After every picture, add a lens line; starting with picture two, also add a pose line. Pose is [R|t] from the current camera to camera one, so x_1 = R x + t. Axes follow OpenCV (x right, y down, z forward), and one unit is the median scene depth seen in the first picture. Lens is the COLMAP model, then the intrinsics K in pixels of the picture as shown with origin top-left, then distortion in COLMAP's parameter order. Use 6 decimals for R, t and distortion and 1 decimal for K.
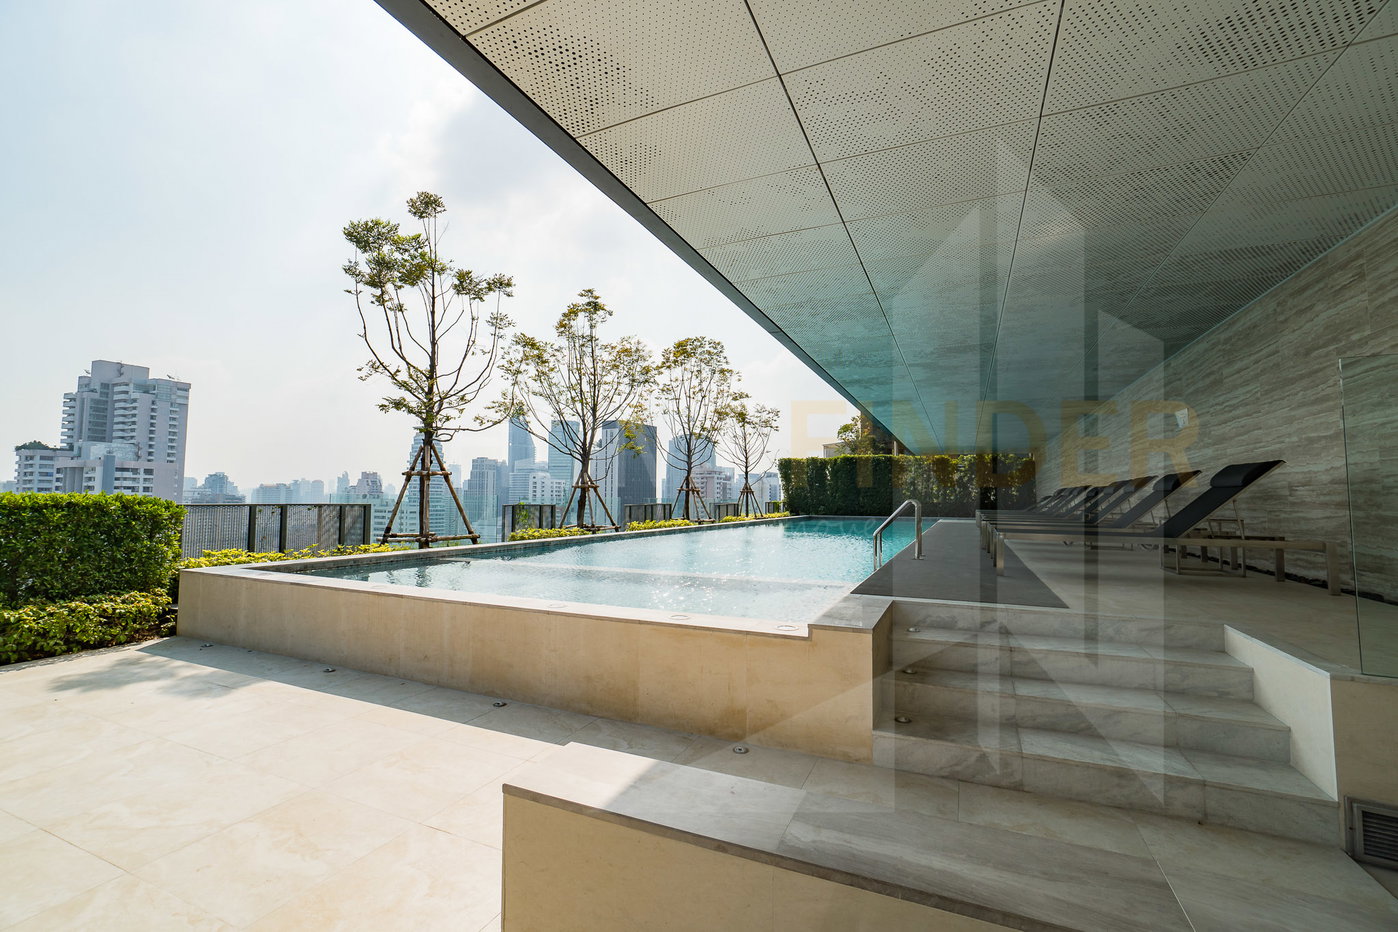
lens RADIAL K [[597.9, 0, 690.6], [0, 597.9, 464.0], [0, 0, 1]] dist [-0.048545, 0.019182]
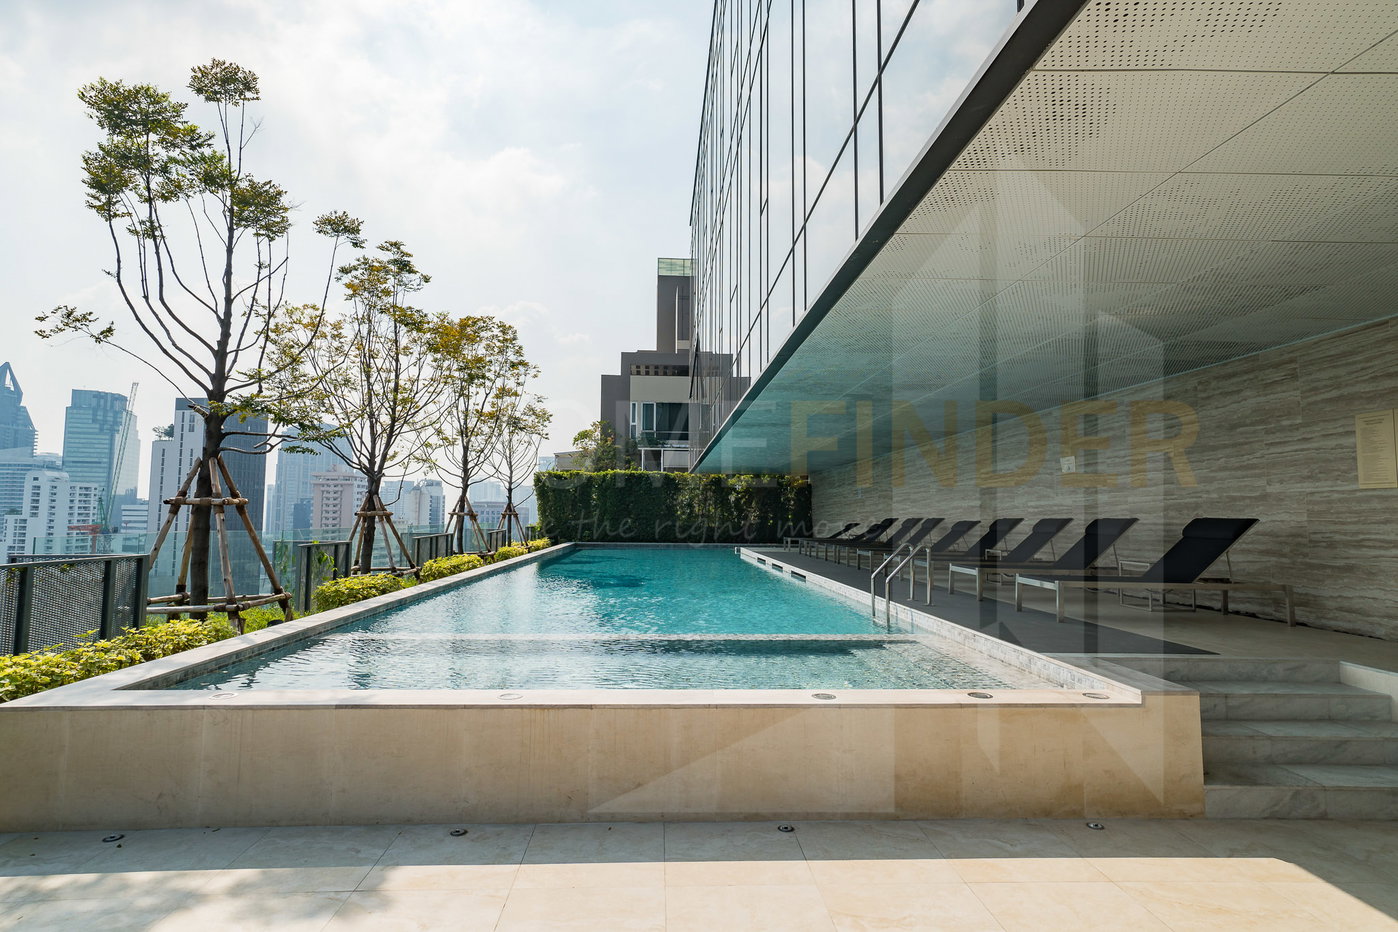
lens RADIAL K [[728.7, 0, 699.0], [0, 728.7, 466.0], [0, 0, 1]] dist [-0.026826, 0.024312]
pose [[0.895841, 0.035928, 0.442920, -0.762388], [-0.031585, 0.999353, -0.017182, -0.056807], [-0.443251, 0.001402, 0.896396, 0.144108]]
